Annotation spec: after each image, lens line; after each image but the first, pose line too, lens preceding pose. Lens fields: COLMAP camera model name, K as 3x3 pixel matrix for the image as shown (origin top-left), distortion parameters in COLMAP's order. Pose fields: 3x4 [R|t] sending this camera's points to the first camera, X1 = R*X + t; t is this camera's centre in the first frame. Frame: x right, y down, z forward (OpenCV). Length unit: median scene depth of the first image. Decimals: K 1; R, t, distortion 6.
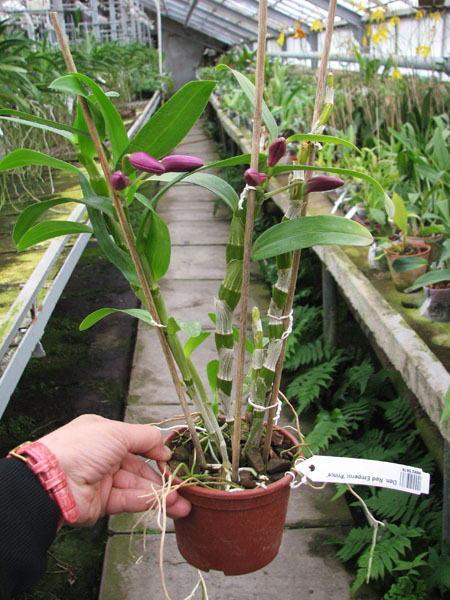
lens RADIAL K [[631.3, 0, 225.0], [0, 631.3, 300.0], [0, 0, 1]] dist [-0.179473, 0.246957]
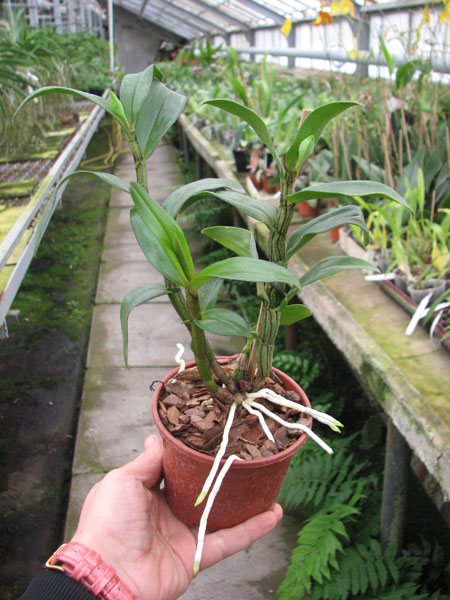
lens RADIAL K [[631.3, 0, 225.0], [0, 631.3, 300.0], [0, 0, 1]] dist [-0.179473, 0.246957]
pose [[0.997148, 0.002505, 0.075425, -0.011897], [-0.002982, 0.999976, 0.006208, -0.053685], [-0.075407, -0.006415, 0.997132, 0.139758]]
